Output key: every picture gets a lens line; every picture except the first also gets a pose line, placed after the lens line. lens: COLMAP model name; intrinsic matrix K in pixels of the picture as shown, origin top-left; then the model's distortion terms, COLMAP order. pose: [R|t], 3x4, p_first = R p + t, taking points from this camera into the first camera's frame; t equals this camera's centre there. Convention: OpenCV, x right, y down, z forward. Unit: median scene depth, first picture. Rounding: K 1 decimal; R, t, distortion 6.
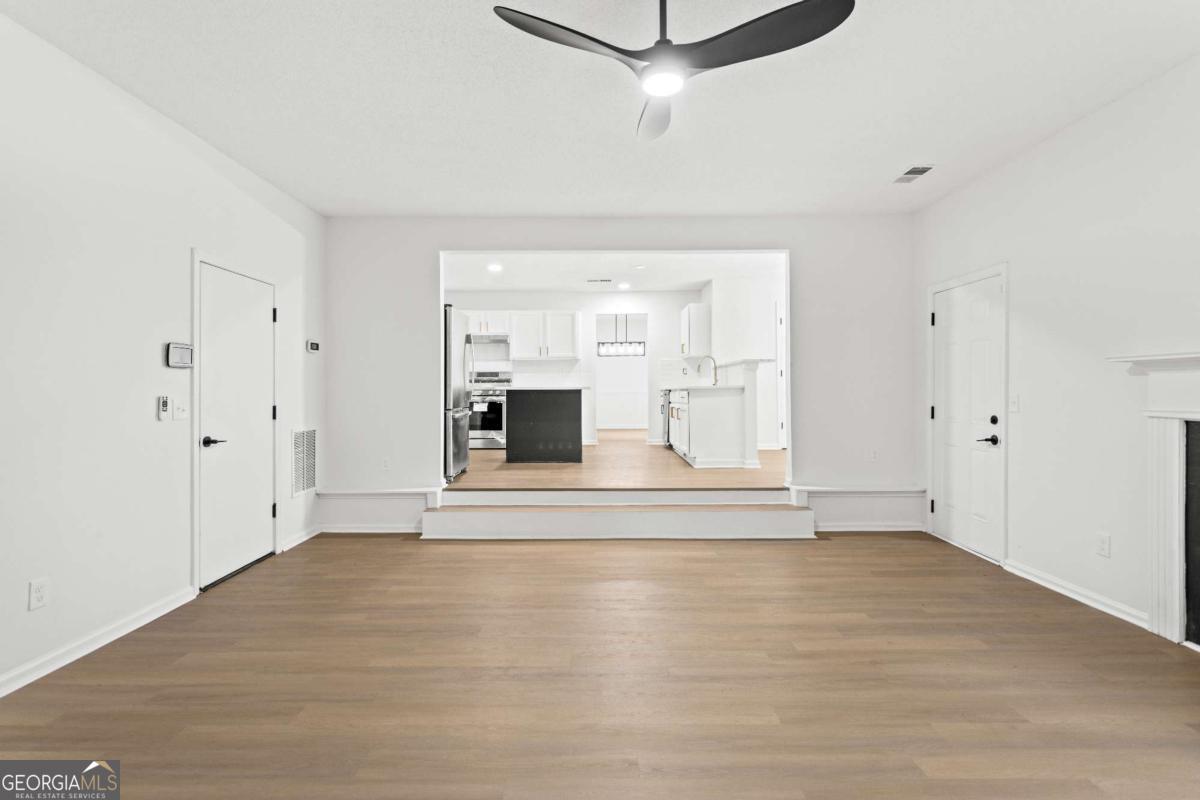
lens RADIAL K [[563.4, 0, 588.7], [0, 563.4, 388.6], [0, 0, 1]] dist [-0.002209, 0.001816]
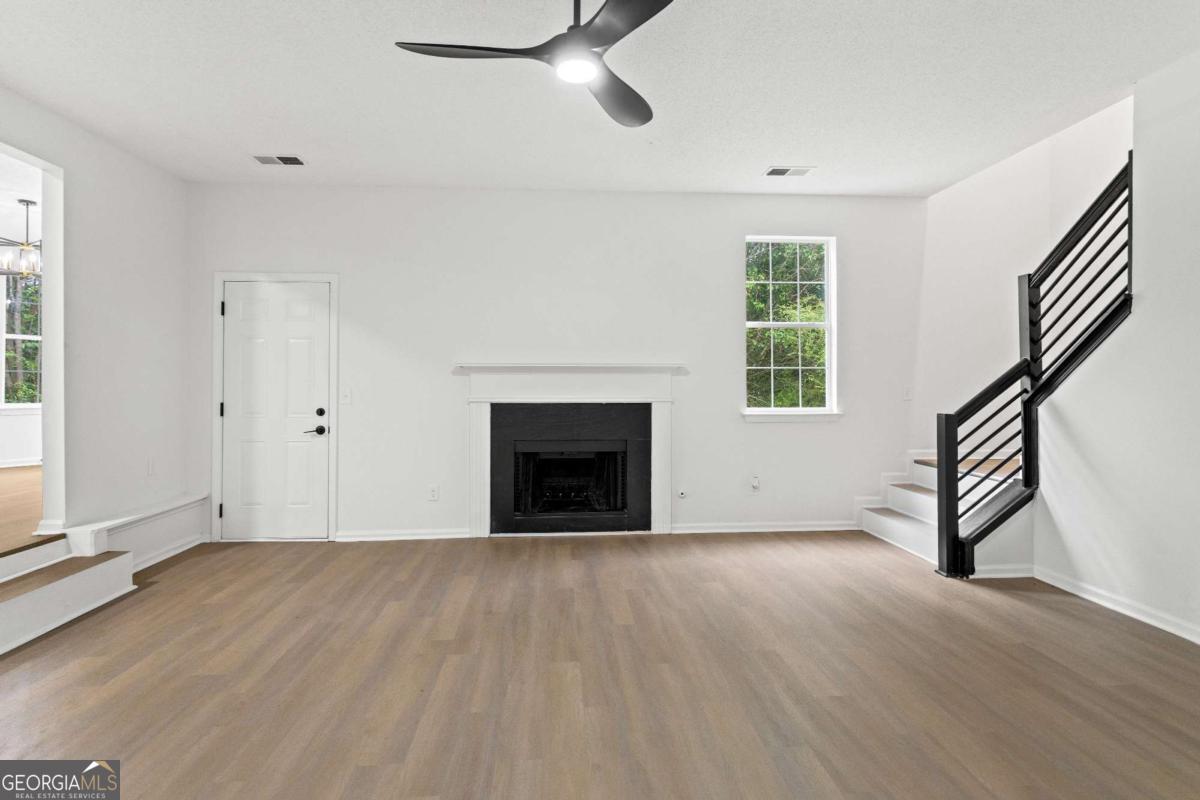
lens RADIAL K [[563.4, 0, 602.1], [0, 563.4, 390.2], [0, 0, 1]] dist [-0.002209, 0.001816]
pose [[-0.085941, -0.001438, 0.996299, -0.359173], [-0.001933, 0.999997, 0.001276, 0.008128], [-0.996298, -0.001816, -0.085944, 0.448577]]
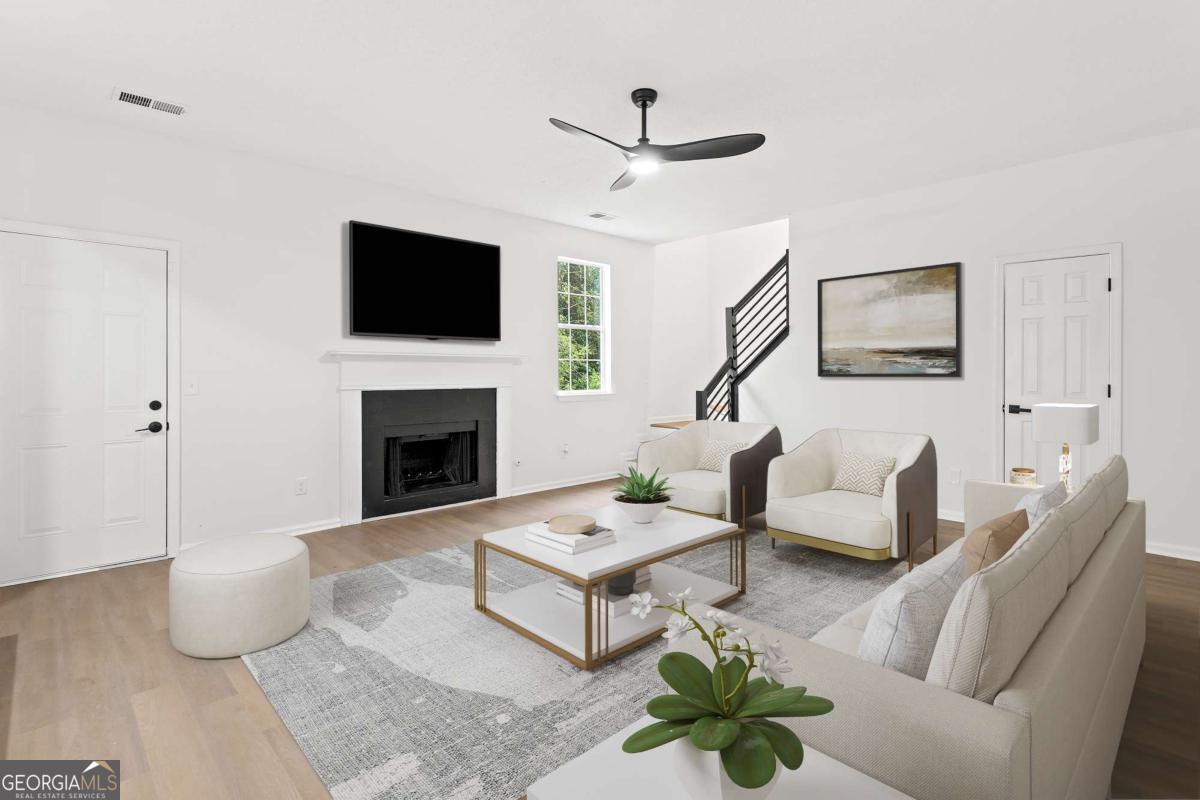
lens RADIAL K [[563.4, 0, 576.9], [0, 563.4, 381.5], [0, 0, 1]] dist [-0.002209, 0.001816]
pose [[-0.681756, -0.004796, 0.731564, -0.349218], [0.001682, 0.999966, 0.008123, 0.008635], [-0.731578, 0.006768, -0.681724, 0.929320]]
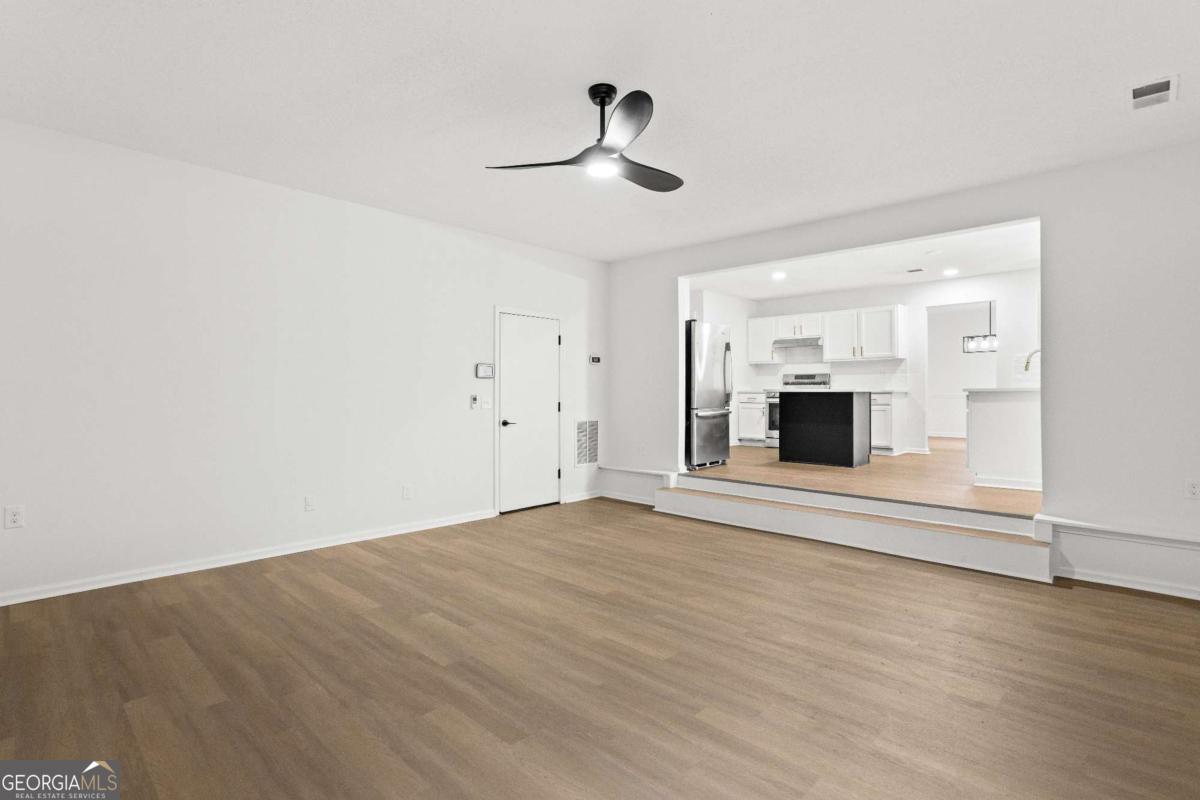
lens RADIAL K [[563.4, 0, 595.8], [0, 563.4, 397.7], [0, 0, 1]] dist [-0.002209, 0.001816]
pose [[0.732840, 0.012425, -0.680288, 0.460690], [-0.002675, 0.999878, 0.015380, -0.003547], [0.680396, -0.009451, 0.732783, -0.006733]]
